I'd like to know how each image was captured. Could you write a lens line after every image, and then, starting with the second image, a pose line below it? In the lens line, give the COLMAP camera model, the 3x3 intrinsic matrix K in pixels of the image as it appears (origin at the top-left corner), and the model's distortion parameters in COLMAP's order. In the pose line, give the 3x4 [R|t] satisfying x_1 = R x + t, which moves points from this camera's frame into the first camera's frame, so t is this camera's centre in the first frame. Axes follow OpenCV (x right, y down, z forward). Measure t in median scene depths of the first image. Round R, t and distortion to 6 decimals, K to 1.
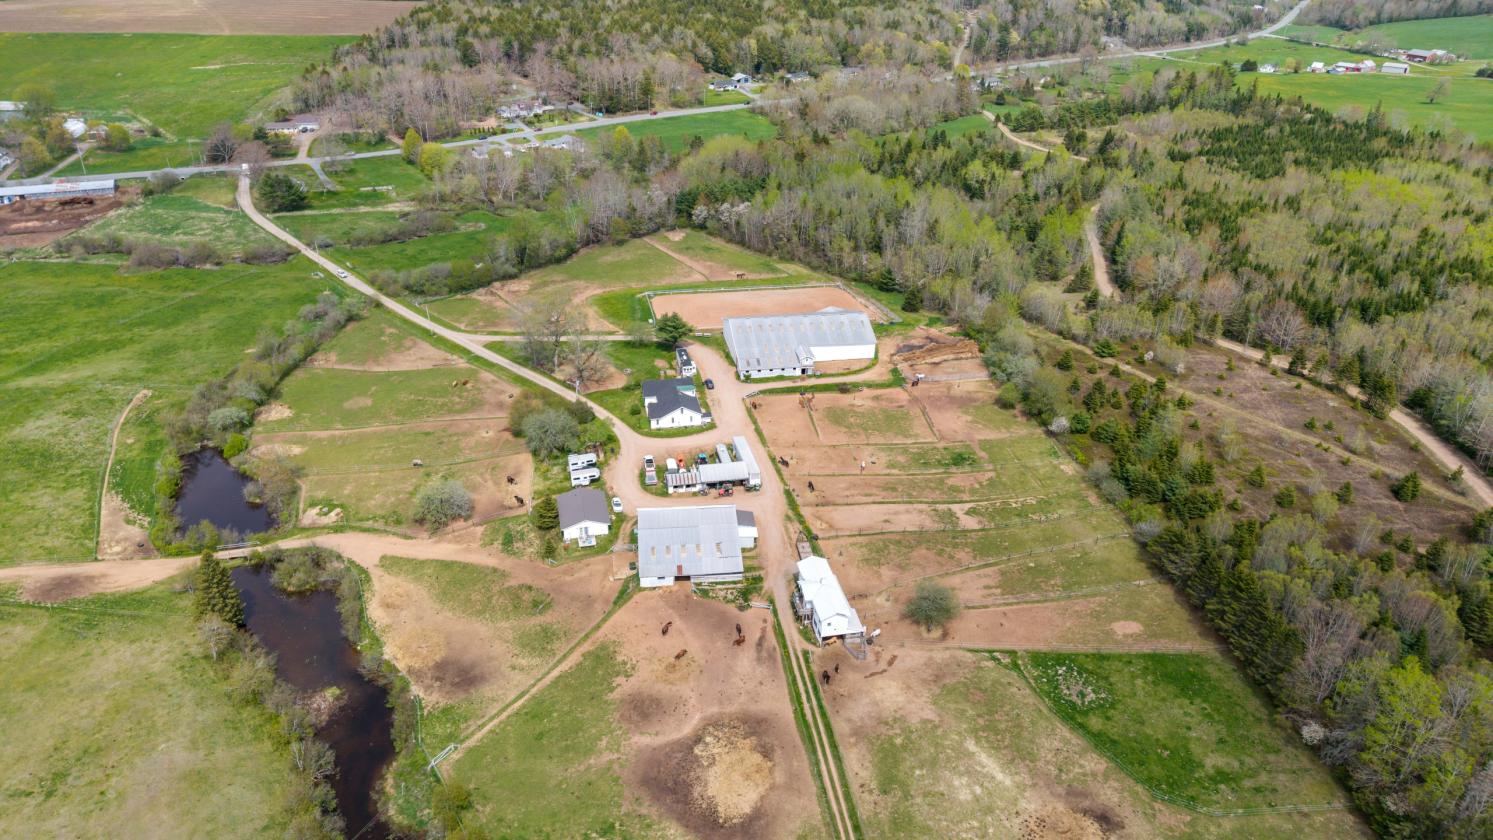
lens RADIAL K [[981.3, 0, 751.4], [0, 981.3, 420.8], [0, 0, 1]] dist [0.016617, -0.001199]
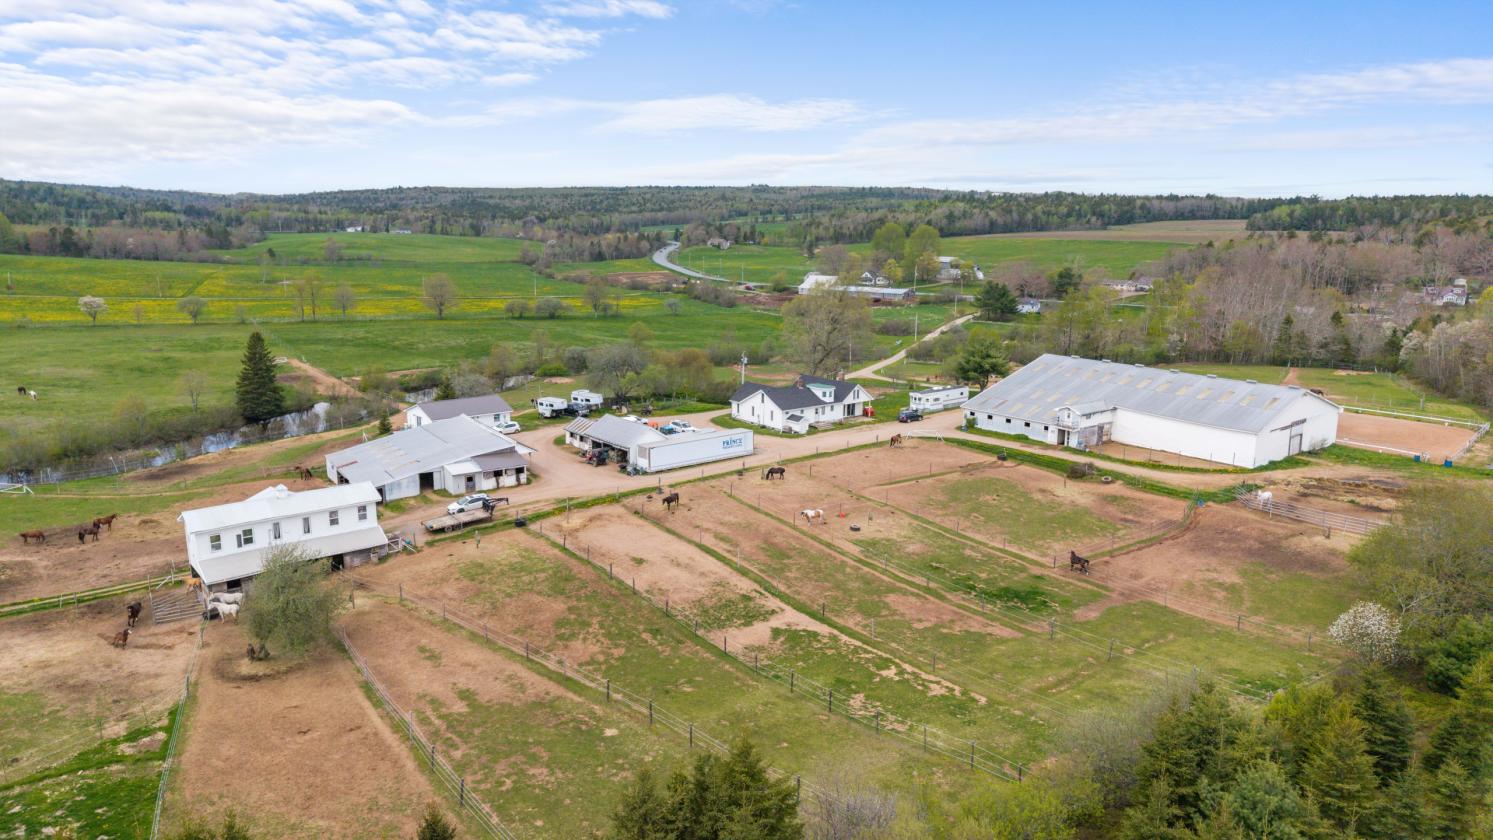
lens RADIAL K [[984.5, 0, 743.6], [0, 984.5, 403.8], [0, 0, 1]] dist [0.046200, -0.002438]
pose [[0.452842, 0.143650, -0.879942, 0.662367], [-0.405298, 0.912236, -0.059656, 0.049510], [0.794145, 0.383654, 0.471320, 0.932387]]
